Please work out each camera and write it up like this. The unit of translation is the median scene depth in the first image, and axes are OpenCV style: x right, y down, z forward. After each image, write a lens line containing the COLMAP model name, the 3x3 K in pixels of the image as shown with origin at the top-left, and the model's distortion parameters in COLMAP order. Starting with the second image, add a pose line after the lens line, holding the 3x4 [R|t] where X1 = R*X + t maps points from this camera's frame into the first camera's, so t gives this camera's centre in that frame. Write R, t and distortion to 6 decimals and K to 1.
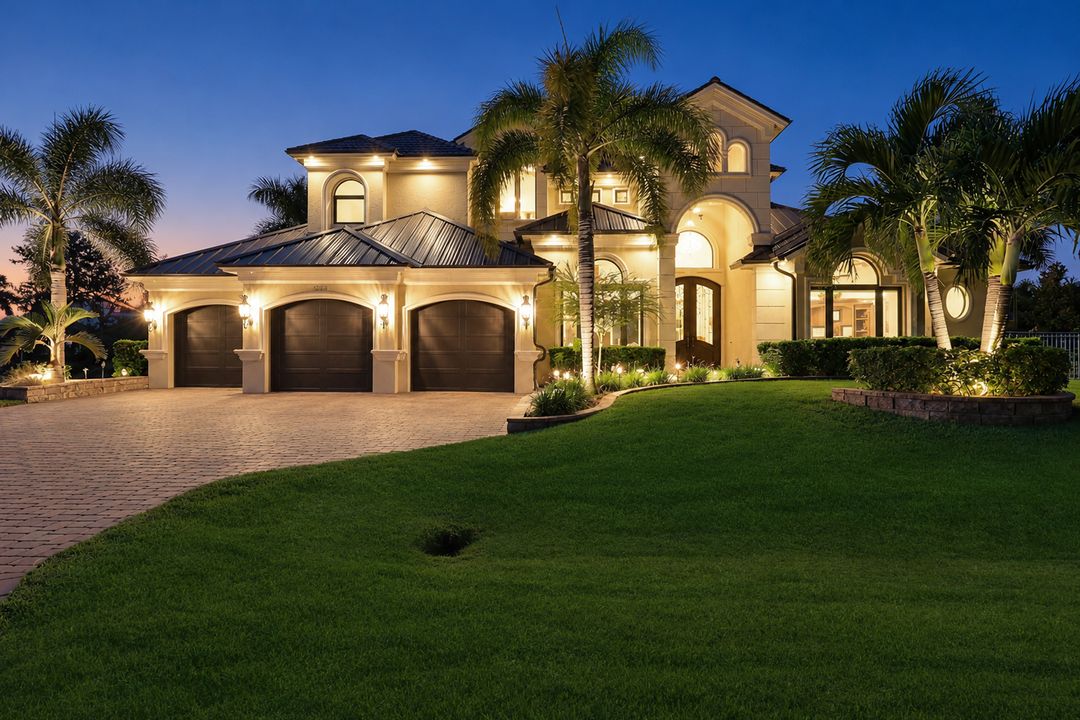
lens RADIAL K [[658.8, 0, 539.1], [0, 658.8, 316.9], [0, 0, 1]] dist [0.040208, 0.000094]
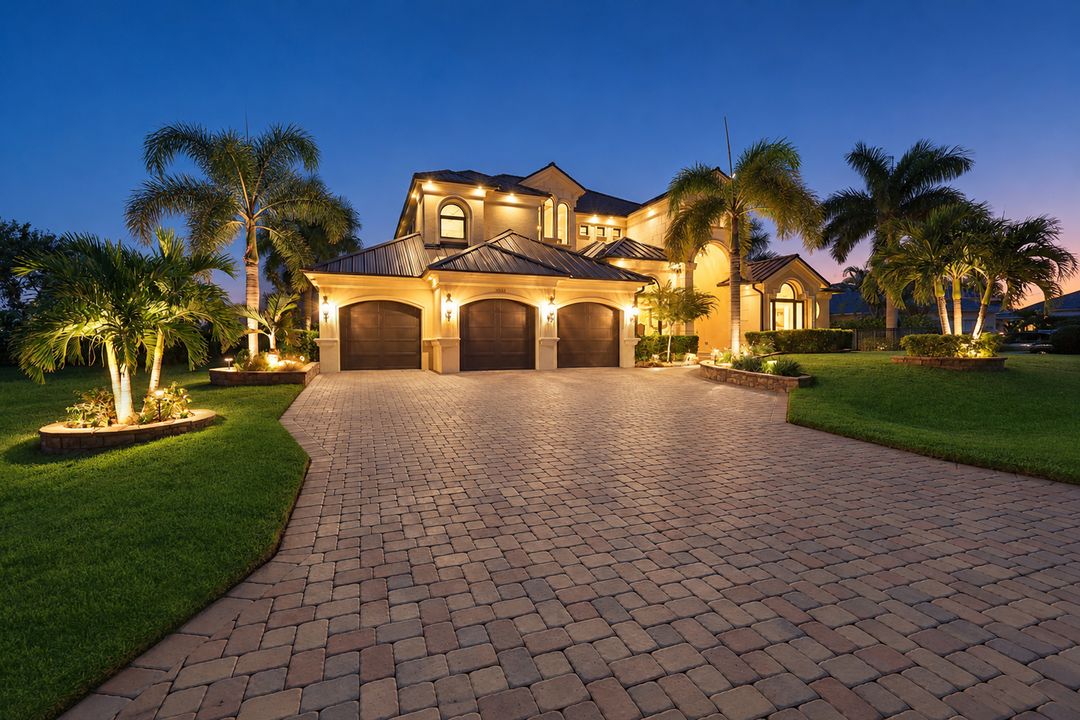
lens RADIAL K [[490.3, 0, 540.9], [0, 490.3, 327.1], [0, 0, 1]] dist [0.002379, 0.000172]
pose [[0.909343, 0.003775, 0.416031, -0.622363], [-0.015299, 0.999586, 0.024369, 0.003865], [-0.415766, -0.028525, 0.909024, 0.086107]]
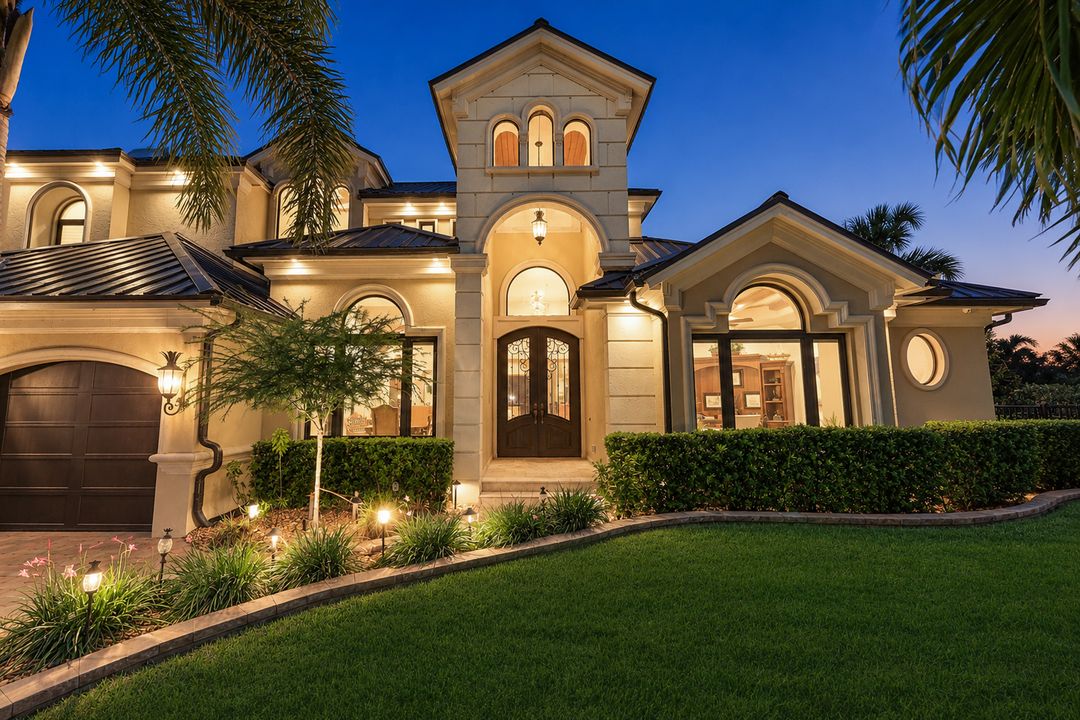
lens RADIAL K [[456.1, 0, 538.2], [0, 456.1, 336.4], [0, 0, 1]] dist [0.000107, -0.000087]
pose [[0.999397, -0.003178, 0.034581, 0.248406], [0.005842, 0.996998, -0.077208, -0.013042], [-0.034231, 0.077364, 0.996415, 0.579852]]
